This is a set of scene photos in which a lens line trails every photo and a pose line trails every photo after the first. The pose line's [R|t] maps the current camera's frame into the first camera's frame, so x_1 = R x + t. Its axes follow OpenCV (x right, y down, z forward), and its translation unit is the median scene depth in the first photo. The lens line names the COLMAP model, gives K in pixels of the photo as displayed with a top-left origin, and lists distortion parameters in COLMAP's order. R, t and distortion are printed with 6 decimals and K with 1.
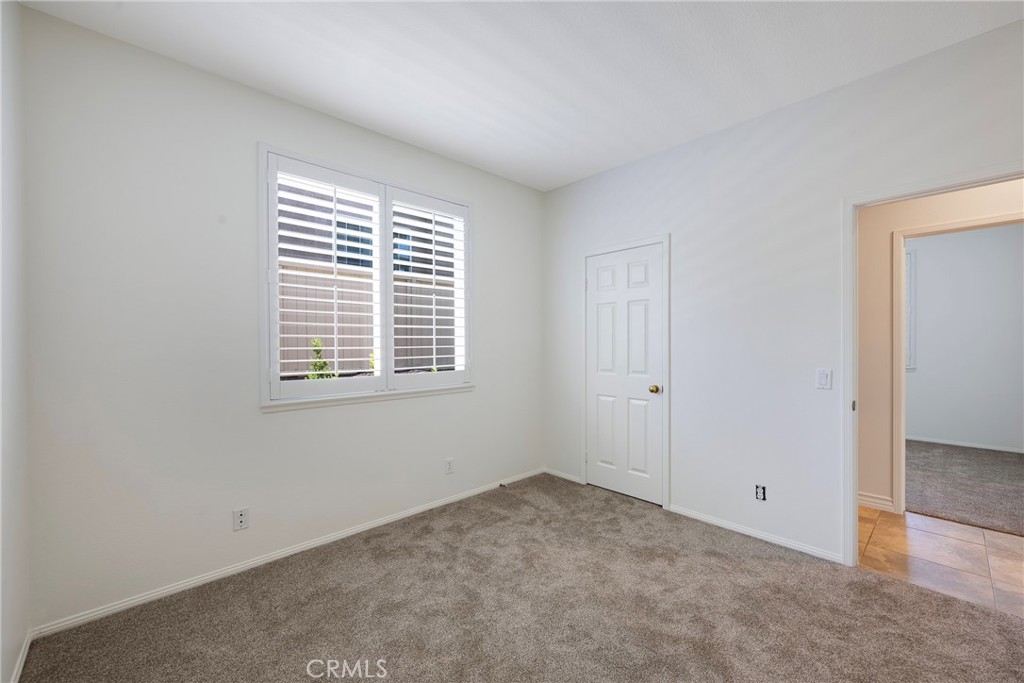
lens RADIAL K [[409.6, 0, 510.3], [0, 409.6, 345.8], [0, 0, 1]] dist [-0.002451, 0.000630]
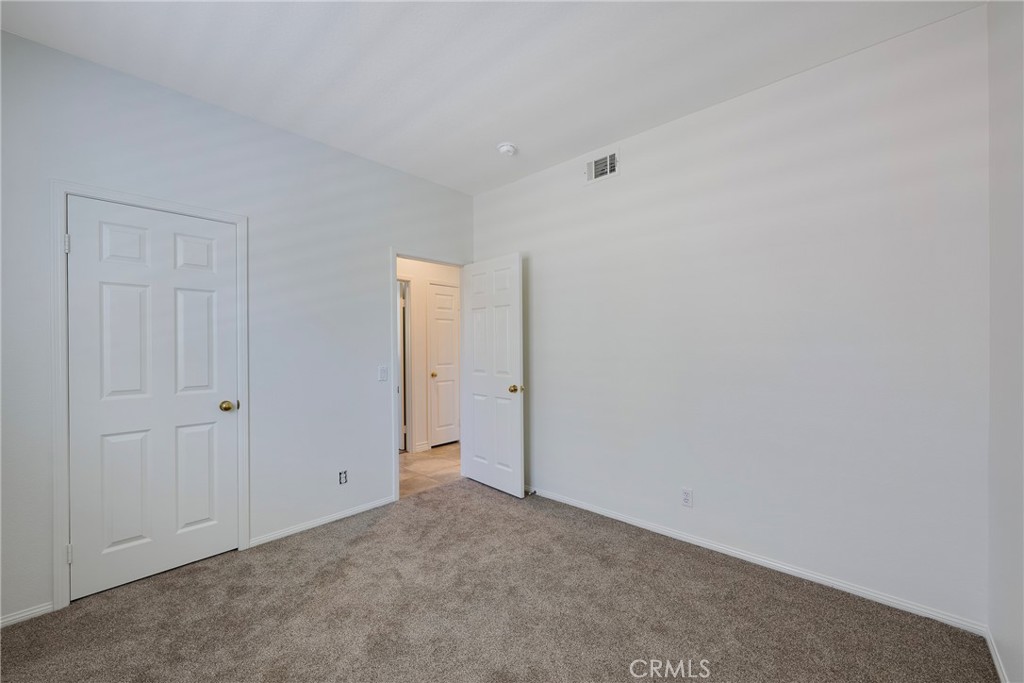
lens RADIAL K [[409.6, 0, 513.5], [0, 409.6, 341.3], [0, 0, 1]] dist [-0.002451, 0.000630]
pose [[-0.088613, 0.012056, 0.995993, -1.412719], [0.010611, 0.999881, -0.011159, -0.013915], [-0.996010, 0.009580, -0.088731, 1.507588]]
